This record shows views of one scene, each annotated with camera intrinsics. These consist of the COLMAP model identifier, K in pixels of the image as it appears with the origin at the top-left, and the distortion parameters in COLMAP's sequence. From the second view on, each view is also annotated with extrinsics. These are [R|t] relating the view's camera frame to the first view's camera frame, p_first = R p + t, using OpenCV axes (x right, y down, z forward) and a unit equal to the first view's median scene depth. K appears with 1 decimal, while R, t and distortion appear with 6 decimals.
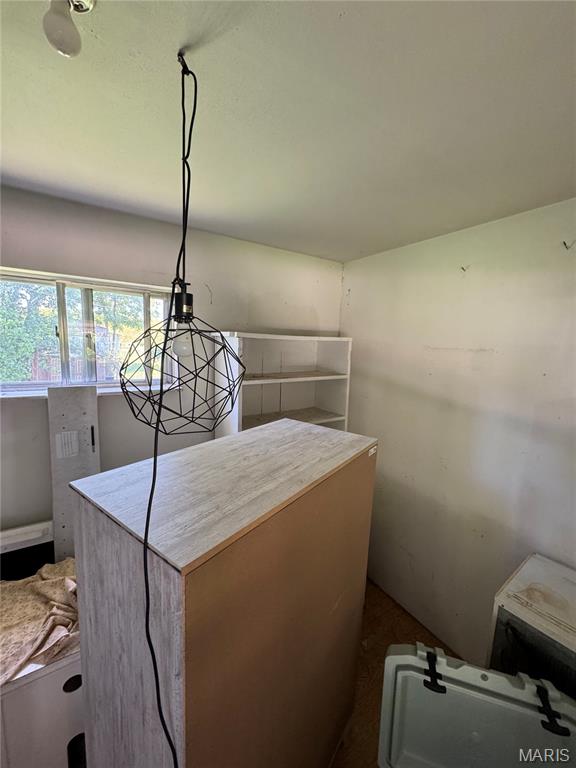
lens RADIAL K [[306.9, 0, 288.0], [0, 306.9, 384.0], [0, 0, 1]] dist [0.000611, 0.000042]
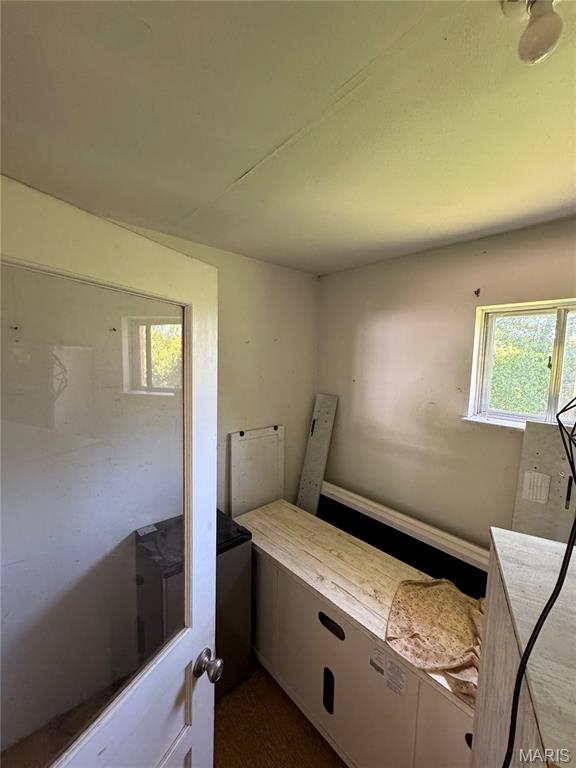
lens RADIAL K [[306.9, 0, 288.0], [0, 306.9, 384.0], [0, 0, 1]] dist [0.000611, 0.000042]
pose [[0.149380, 0.054330, -0.987286, 0.049733], [-0.151159, 0.988008, 0.031499, -0.022701], [0.977157, 0.144532, 0.155801, 0.130874]]
